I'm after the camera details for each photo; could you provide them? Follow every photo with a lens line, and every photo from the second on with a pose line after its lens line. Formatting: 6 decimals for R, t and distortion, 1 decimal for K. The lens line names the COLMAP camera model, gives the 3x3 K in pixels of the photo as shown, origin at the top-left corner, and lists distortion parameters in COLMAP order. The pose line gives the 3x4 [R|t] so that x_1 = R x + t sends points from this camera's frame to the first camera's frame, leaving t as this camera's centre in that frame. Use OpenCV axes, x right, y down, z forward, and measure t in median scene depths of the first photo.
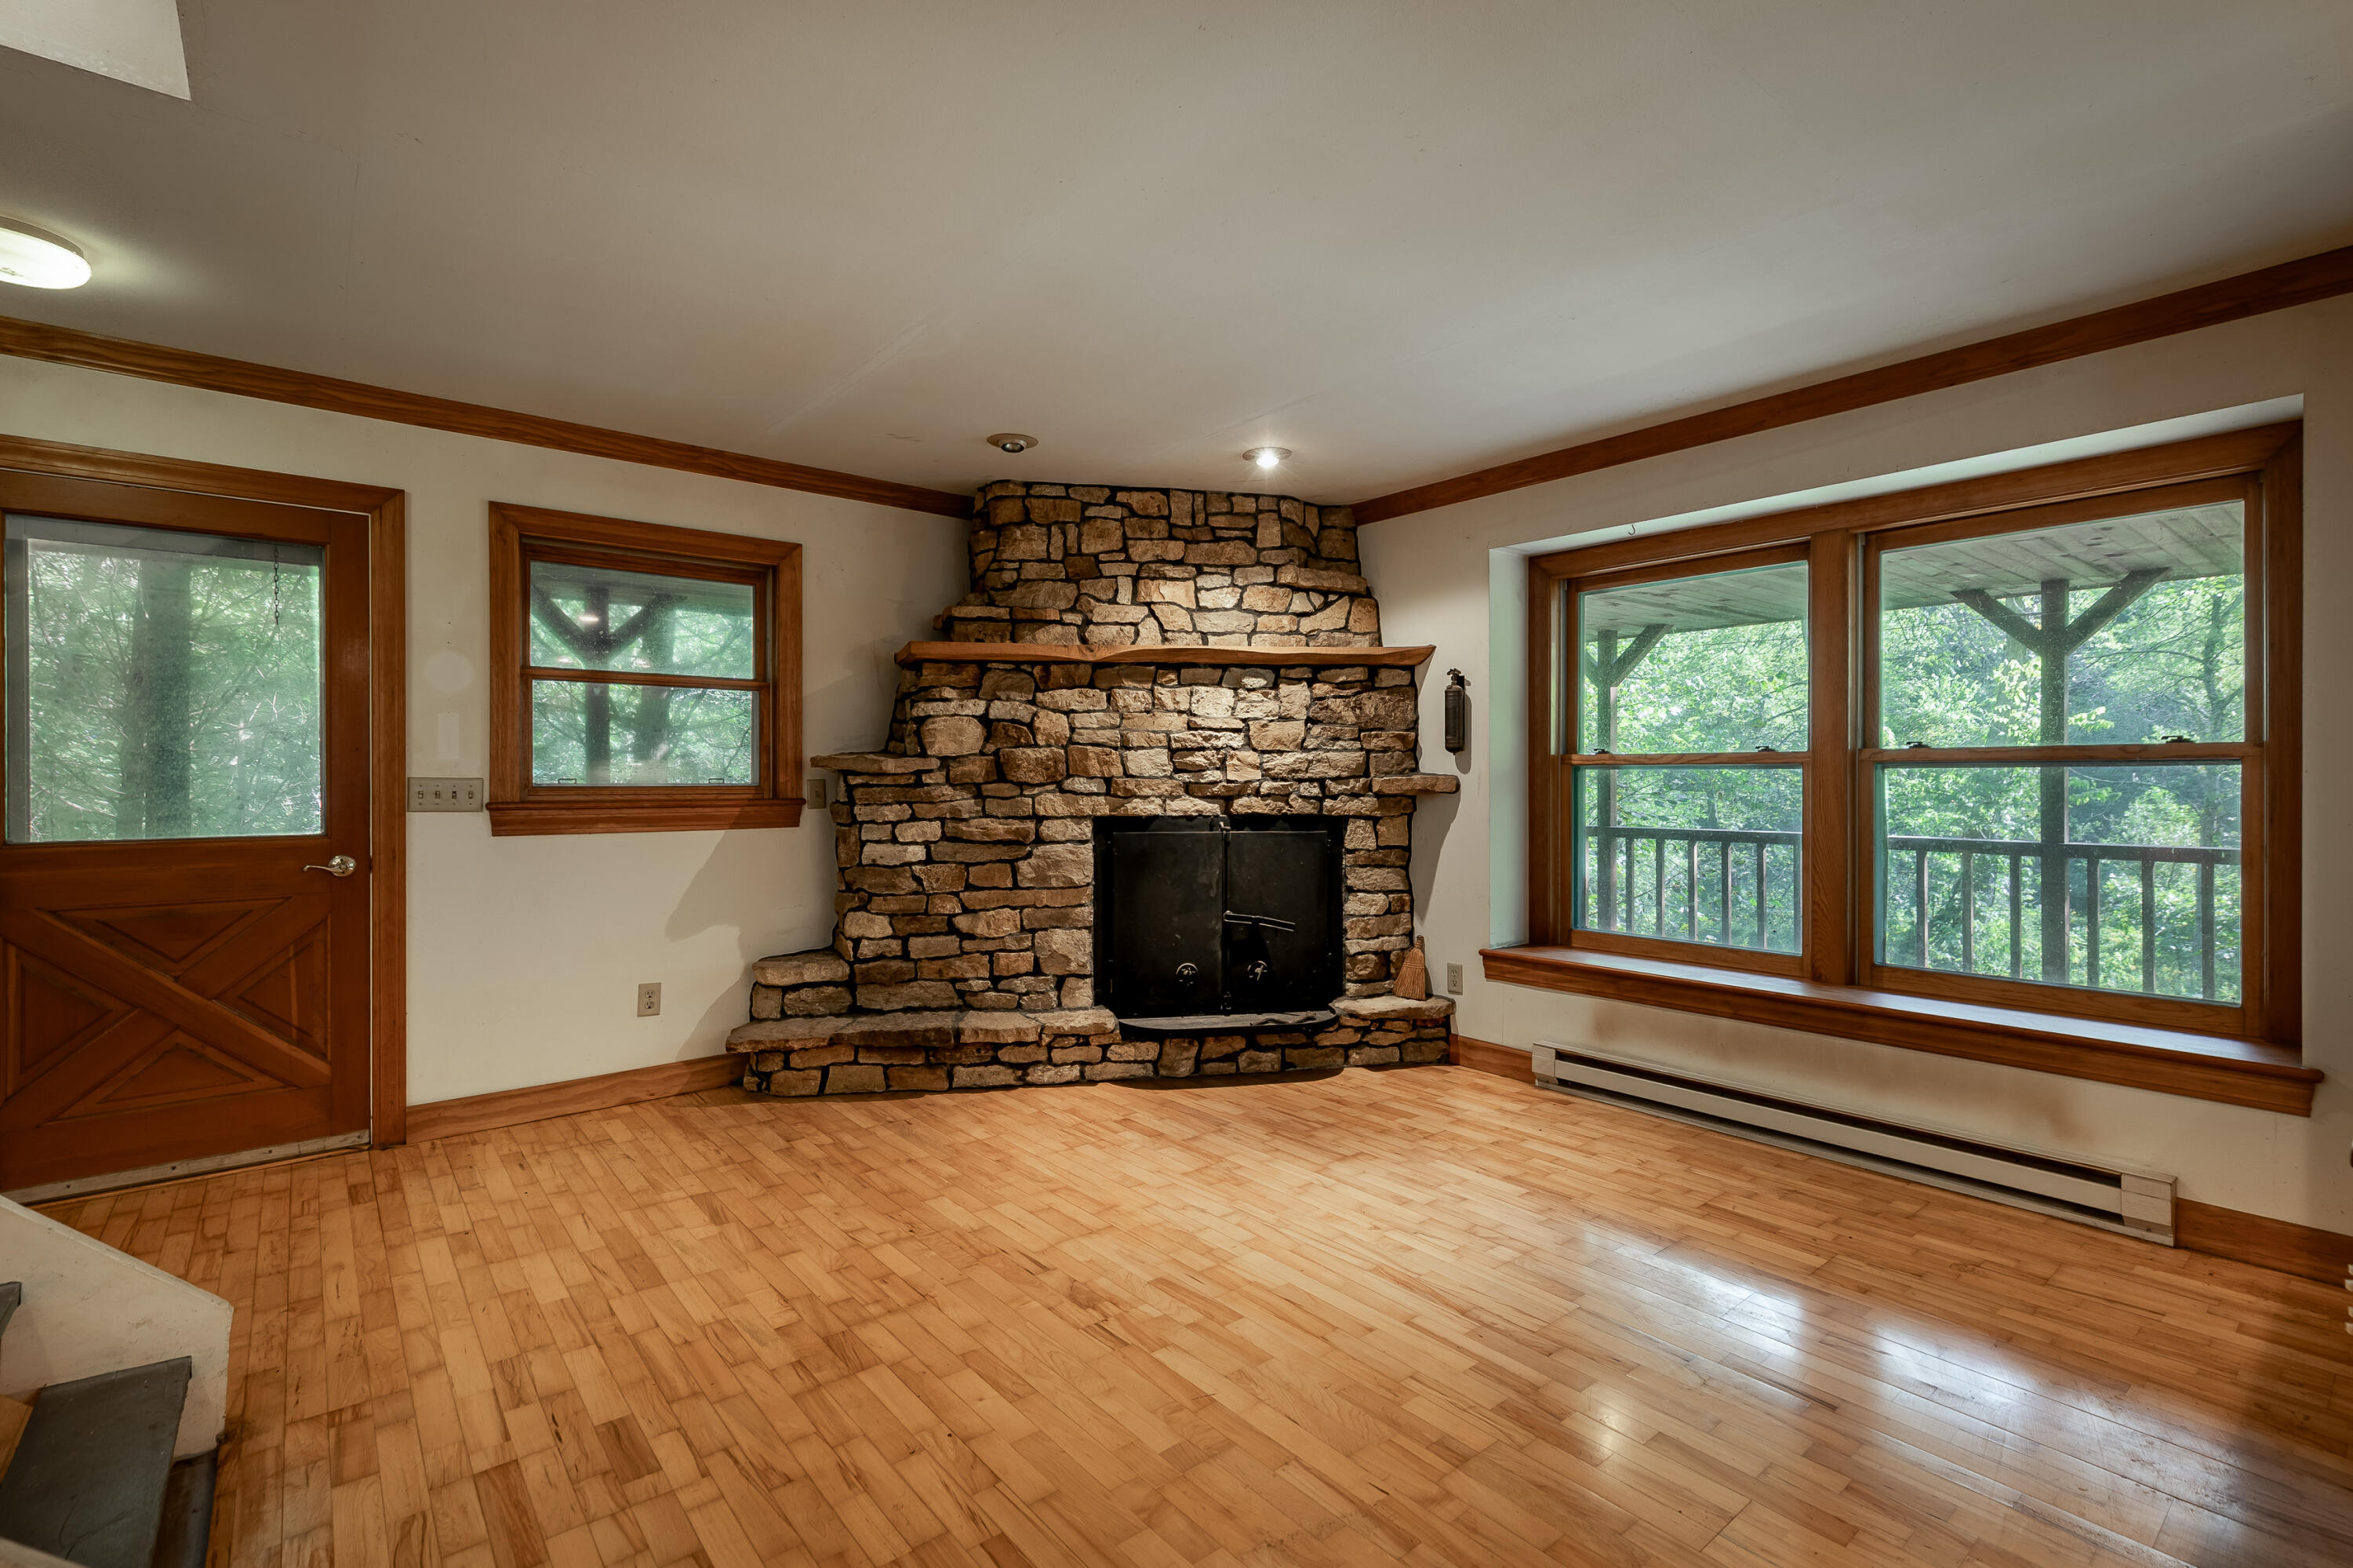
lens RADIAL K [[1078.6, 0, 1182.6], [0, 1078.6, 779.6], [0, 0, 1]] dist [0.002160, -0.001322]
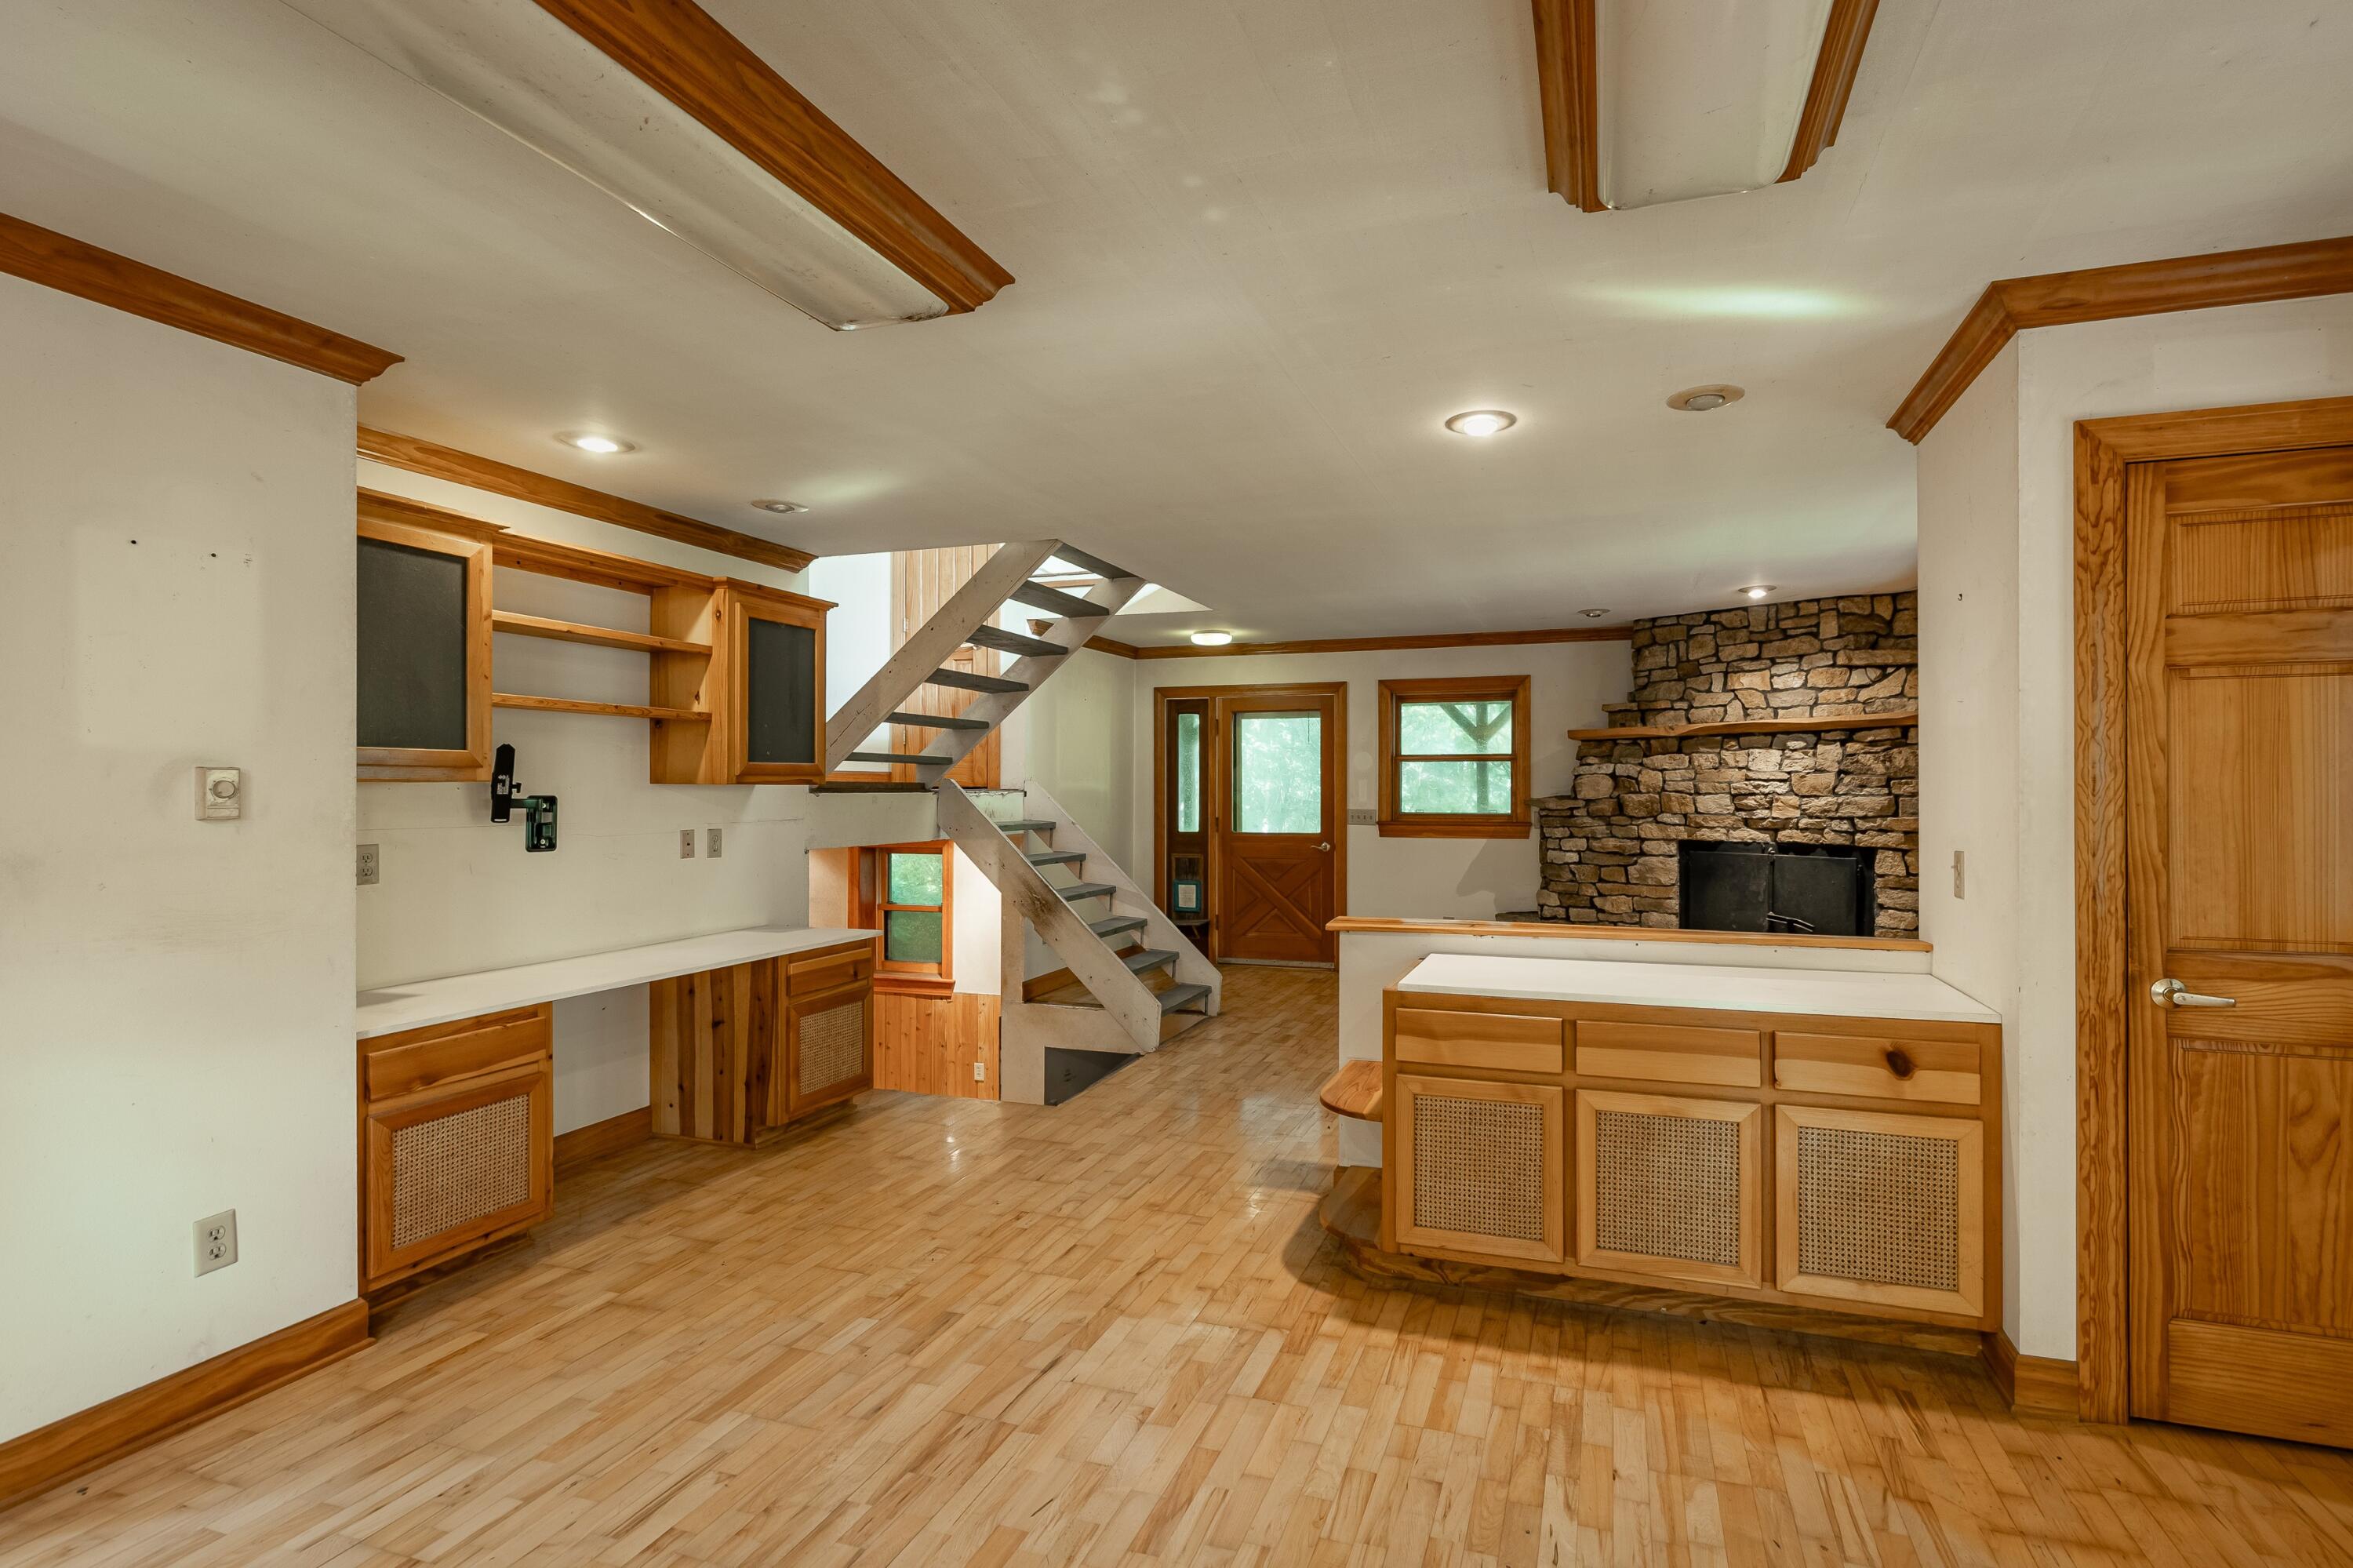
lens RADIAL K [[1107.1, 0, 1240.3], [0, 1107.1, 785.3], [0, 0, 1]] dist [0.017199, 0.000001]
pose [[0.534235, -0.003425, -0.845329, 0.873147], [-0.003183, 0.999977, -0.006063, -0.029081], [0.845330, 0.005929, 0.534211, -0.326933]]
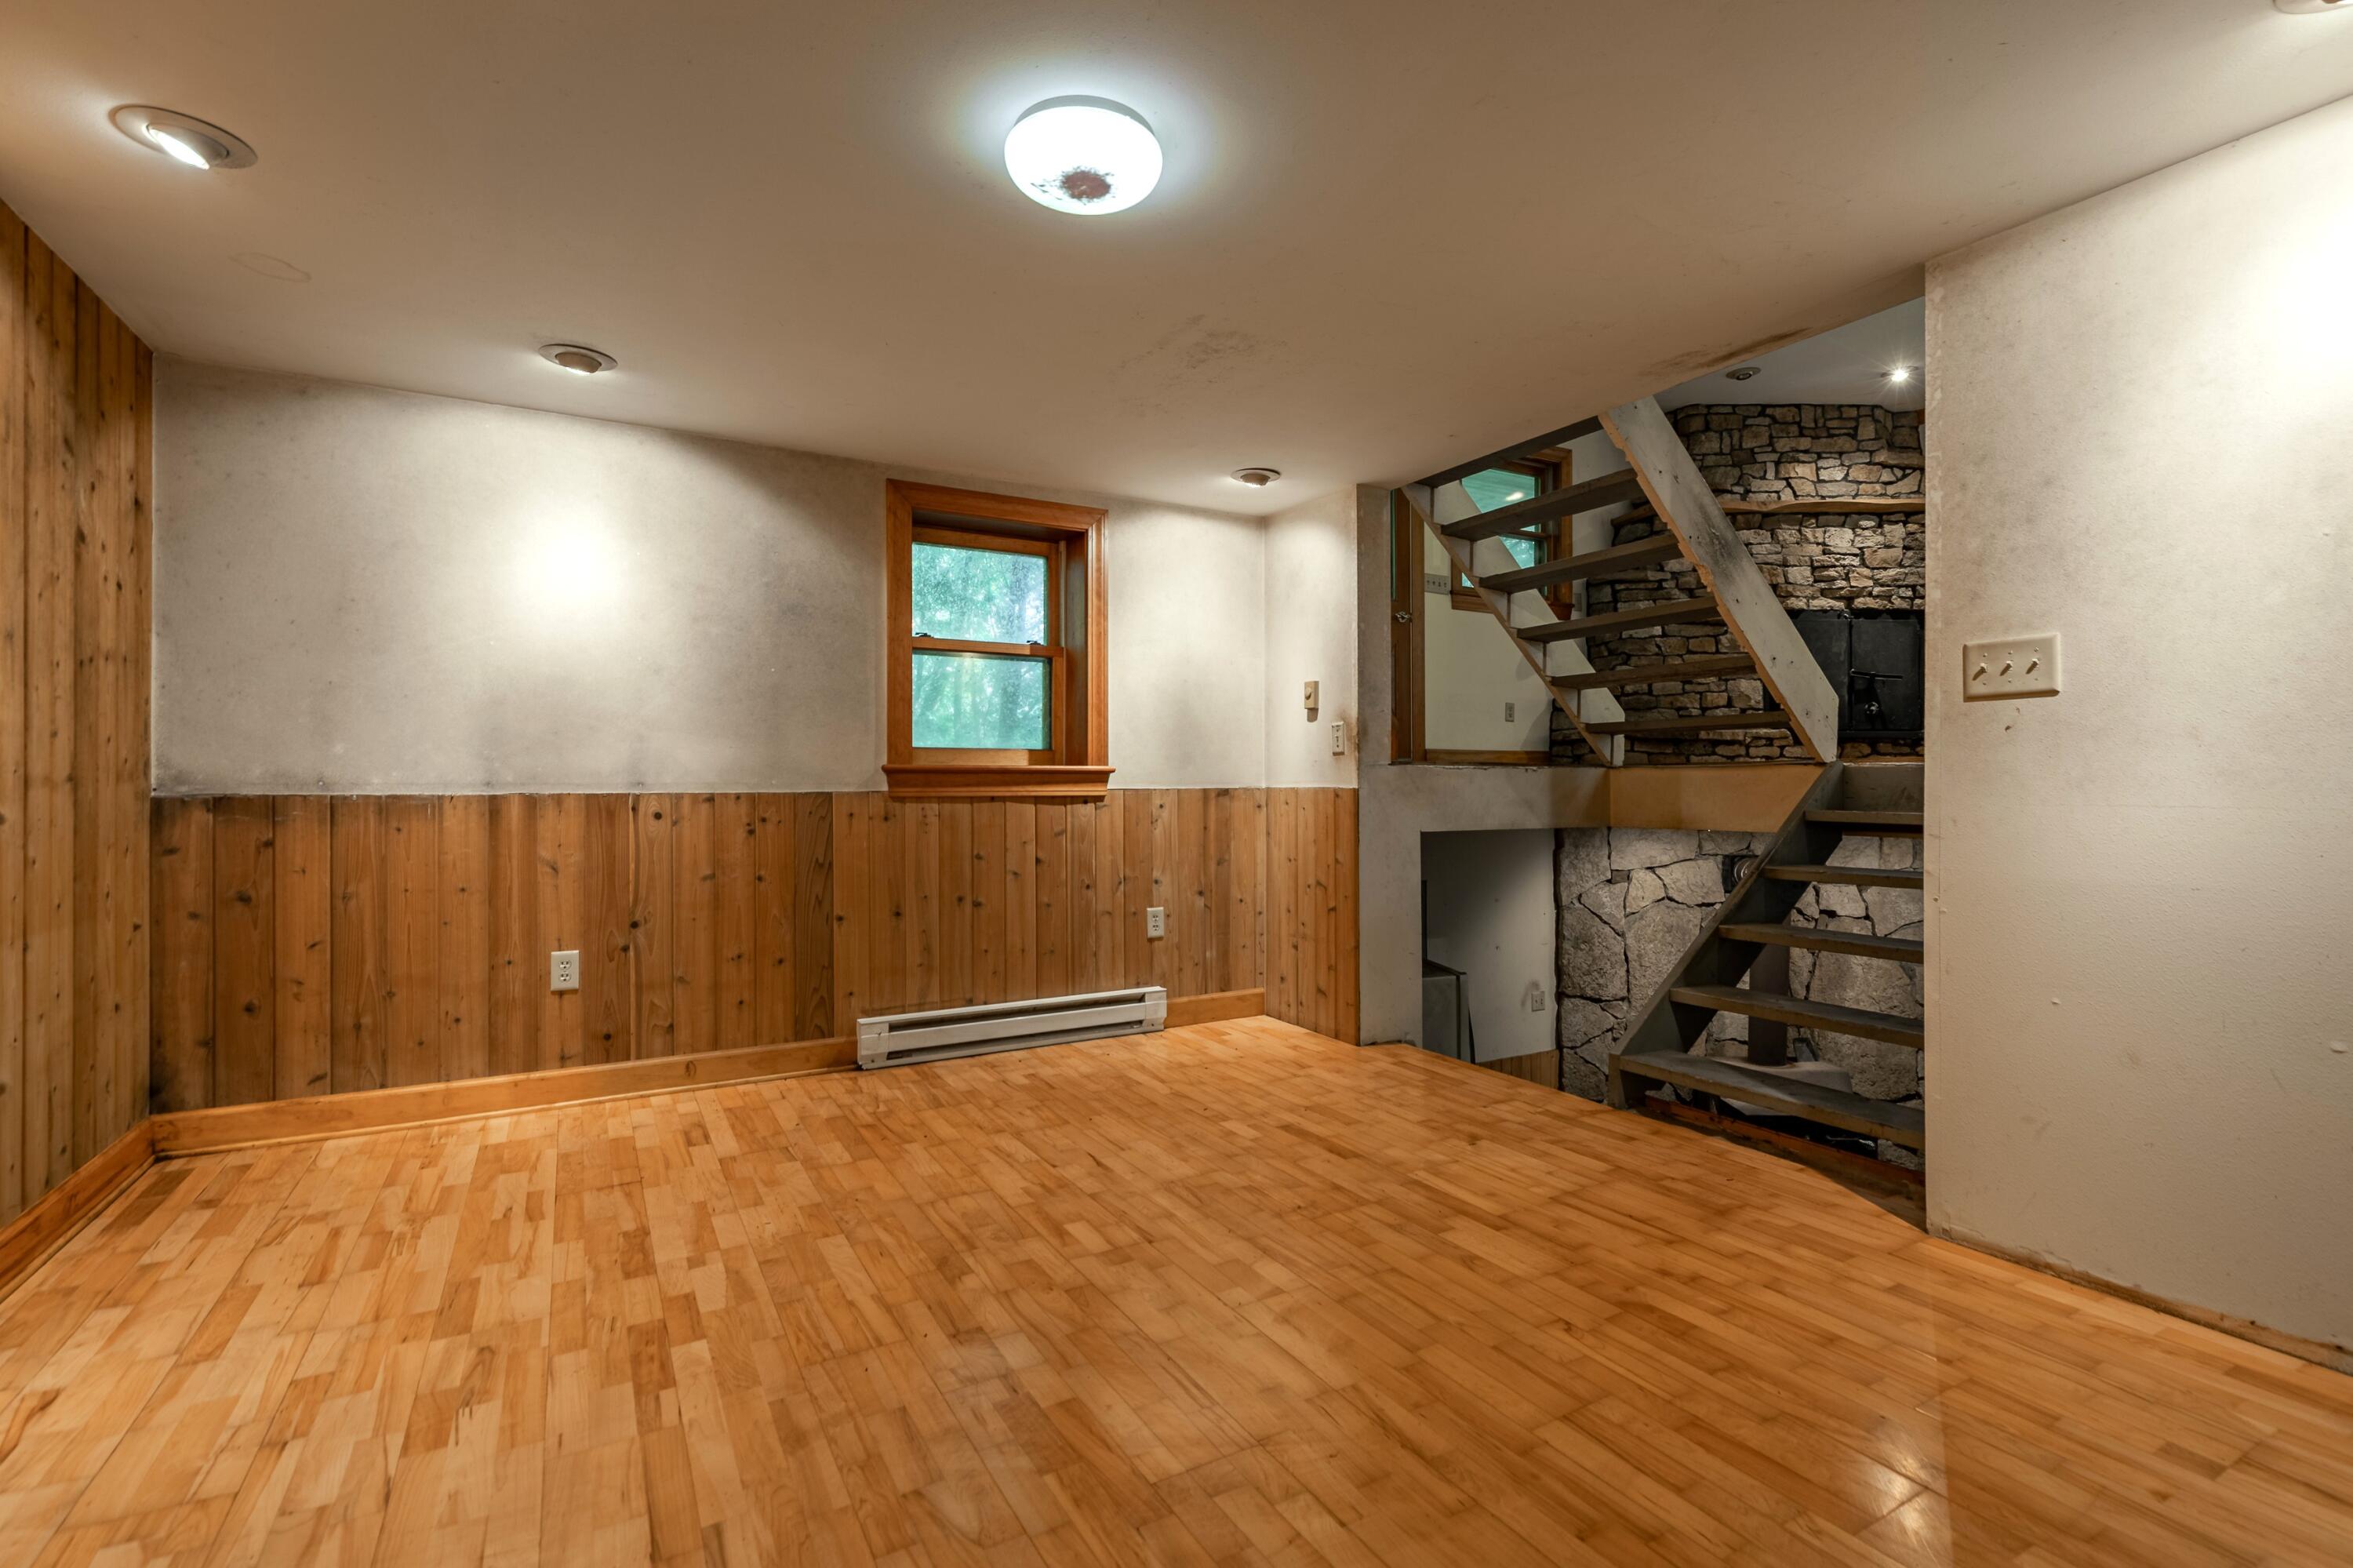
lens RADIAL K [[1078.6, 0, 1166.9], [0, 1078.6, 778.7], [0, 0, 1]] dist [0.002160, -0.001322]
pose [[0.982489, -0.001781, -0.186313, -0.638845], [0.000218, 0.999965, -0.008409, 0.291305], [0.186322, 0.008221, 0.982454, -0.714879]]
